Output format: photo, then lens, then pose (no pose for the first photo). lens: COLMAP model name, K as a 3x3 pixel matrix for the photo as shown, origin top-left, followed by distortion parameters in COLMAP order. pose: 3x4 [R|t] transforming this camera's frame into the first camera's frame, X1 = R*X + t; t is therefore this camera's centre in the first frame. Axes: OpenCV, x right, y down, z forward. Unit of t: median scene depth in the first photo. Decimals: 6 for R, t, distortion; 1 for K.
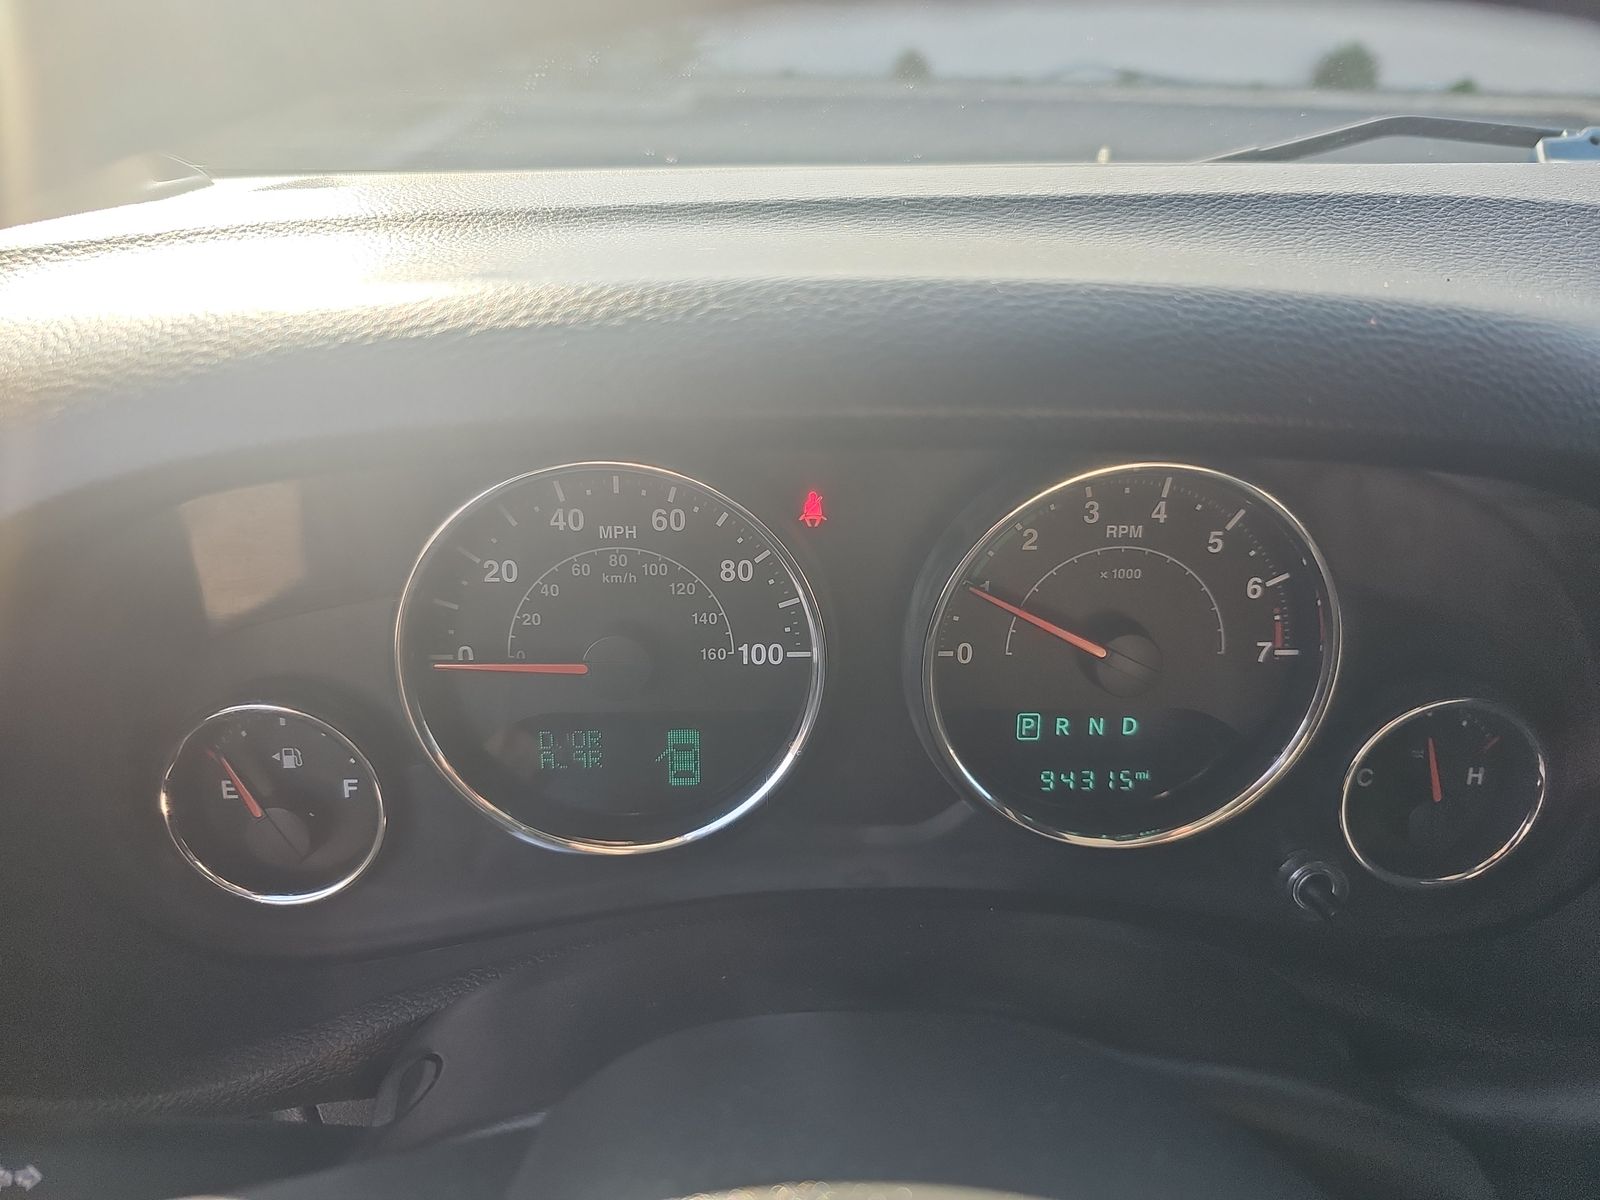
lens RADIAL K [[1130.9, 0, 802.5], [0, 1130.9, 591.4], [0, 0, 1]] dist [0.000152, -0.007351]
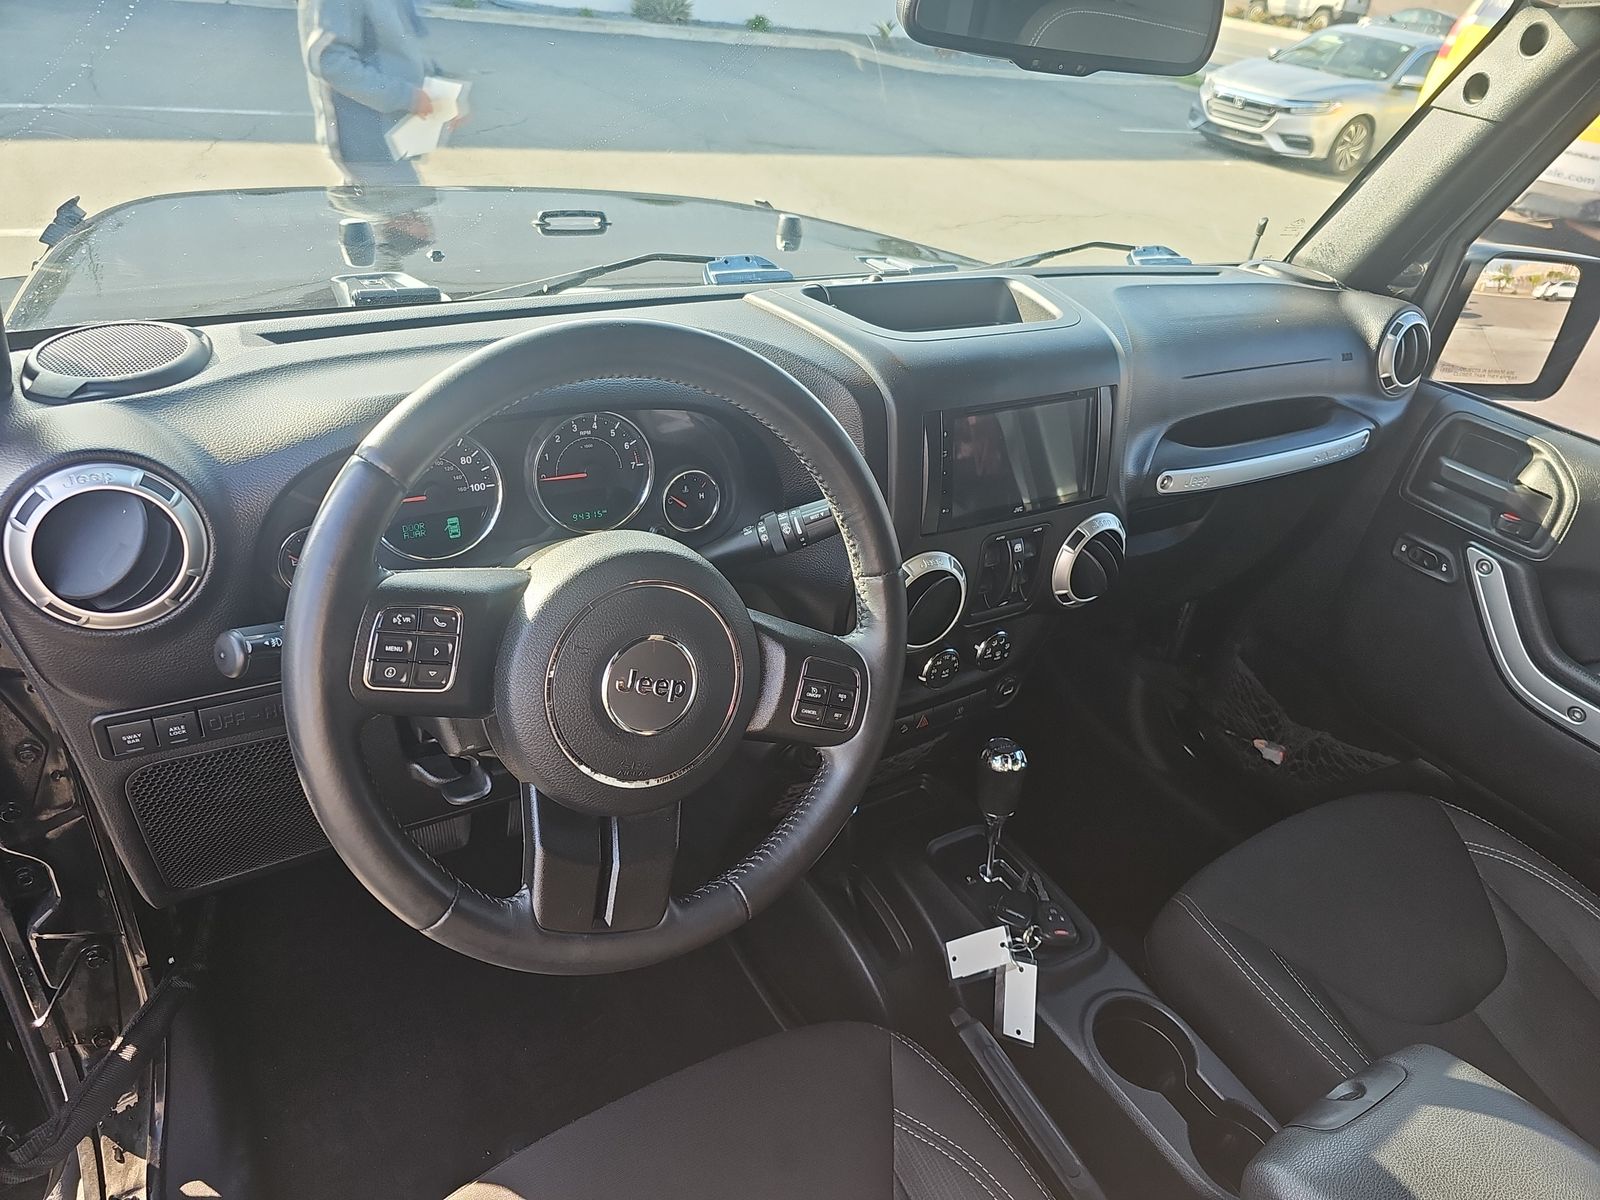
lens RADIAL K [[1060.0, 0, 812.0], [0, 1060.0, 602.0], [0, 0, 1]] dist [0.046119, -0.038766]
pose [[0.858606, -0.194711, 0.474218, -0.697405], [0.151477, 0.980116, 0.128168, 0.129762], [-0.489744, -0.038212, 0.871028, -1.992391]]
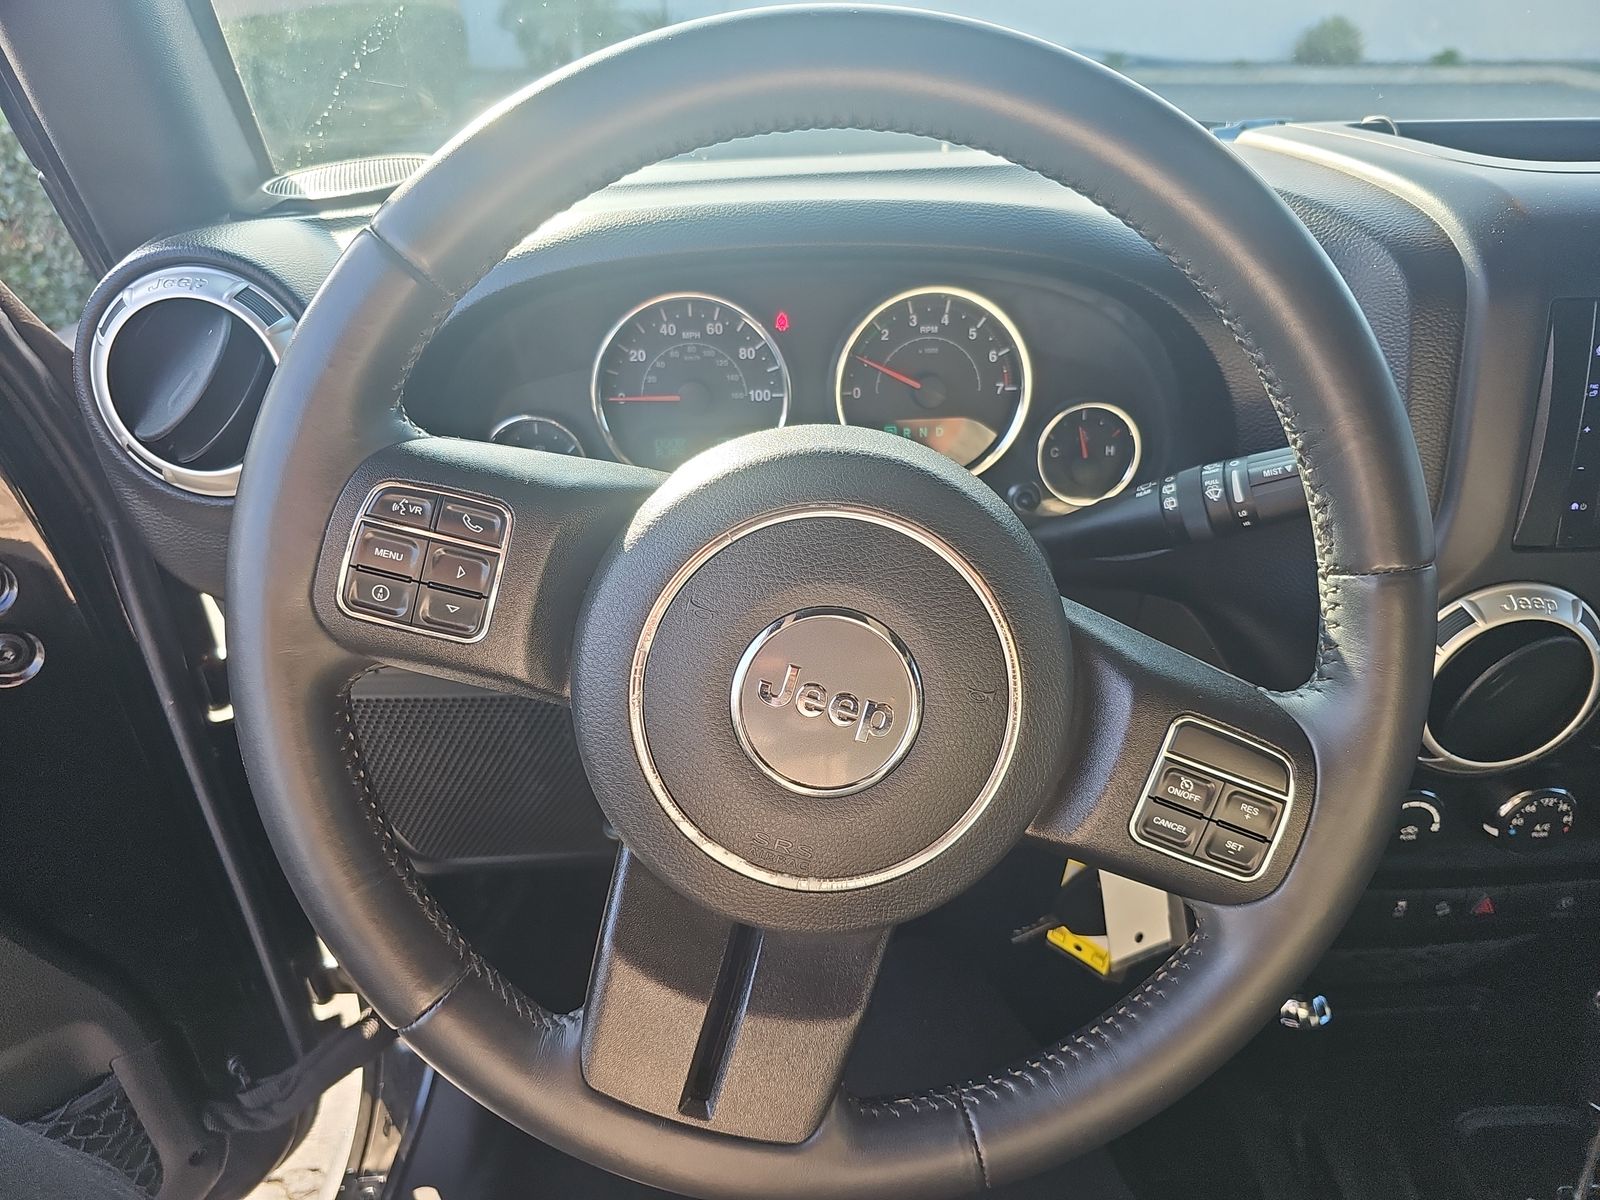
lens RADIAL K [[1093.7, 0, 797.1], [0, 1093.7, 607.7], [0, 0, 1]] dist [0.037195, -0.054979]
pose [[0.999585, -0.027316, -0.009119, 0.041903], [0.027567, 0.999210, 0.028641, 0.403827], [0.008329, -0.028881, 0.999548, -1.076401]]
